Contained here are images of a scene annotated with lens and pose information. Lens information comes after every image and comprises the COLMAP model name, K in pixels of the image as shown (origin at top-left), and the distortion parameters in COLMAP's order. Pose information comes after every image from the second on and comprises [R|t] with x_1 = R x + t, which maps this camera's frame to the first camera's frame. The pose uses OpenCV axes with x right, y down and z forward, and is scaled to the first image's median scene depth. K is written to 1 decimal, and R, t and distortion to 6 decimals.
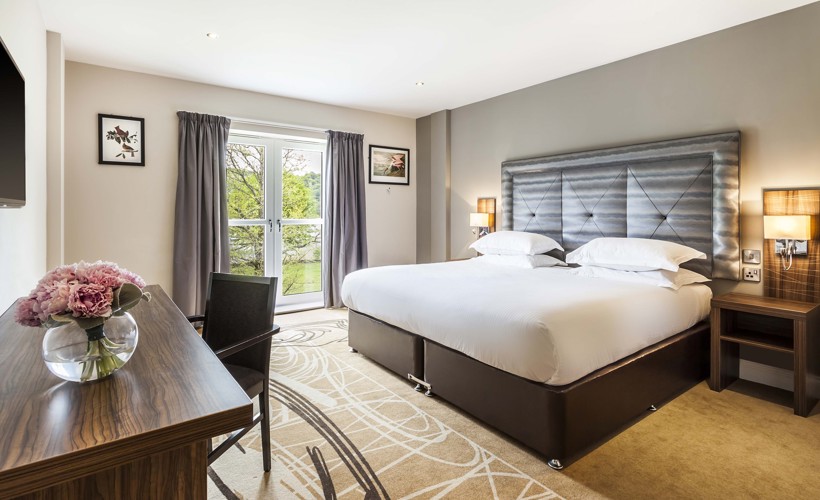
lens RADIAL K [[394.5, 0, 410.3], [0, 394.5, 218.7], [0, 0, 1]] dist [0.001176, 0.000232]
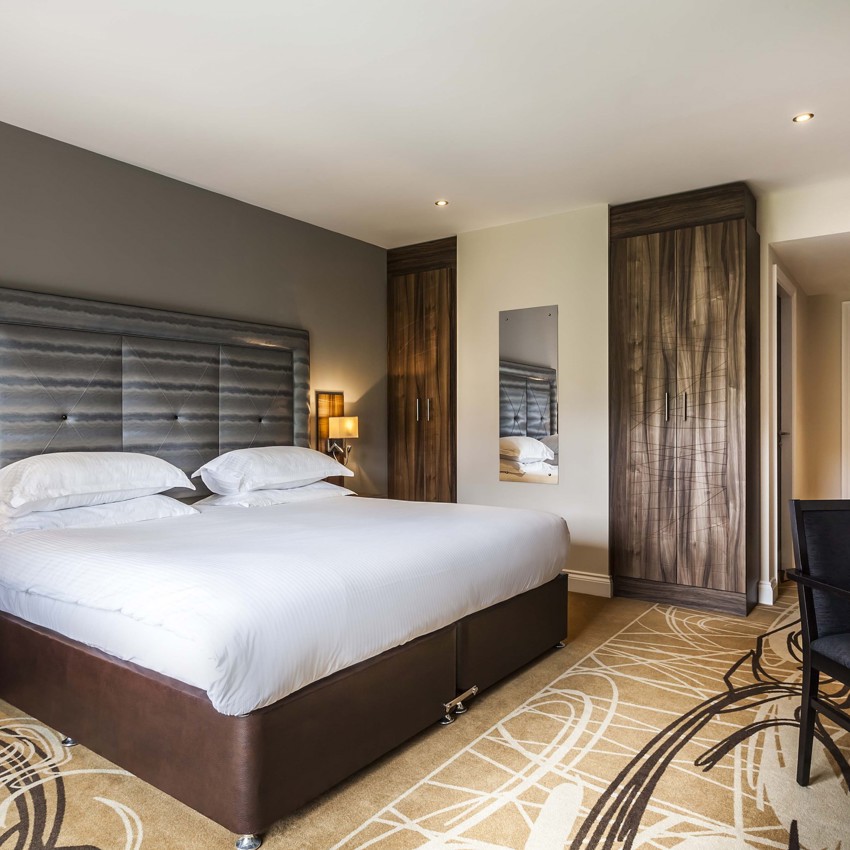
lens RADIAL K [[609.2, 0, 425.0], [0, 609.2, 425.0], [0, 0, 1]] dist [0.023396, 0.002328]
pose [[-0.246661, -0.017576, 0.968942, -0.546646], [0.003686, 0.999811, 0.019074, -0.012415], [-0.969095, 0.008276, -0.246549, 0.817424]]
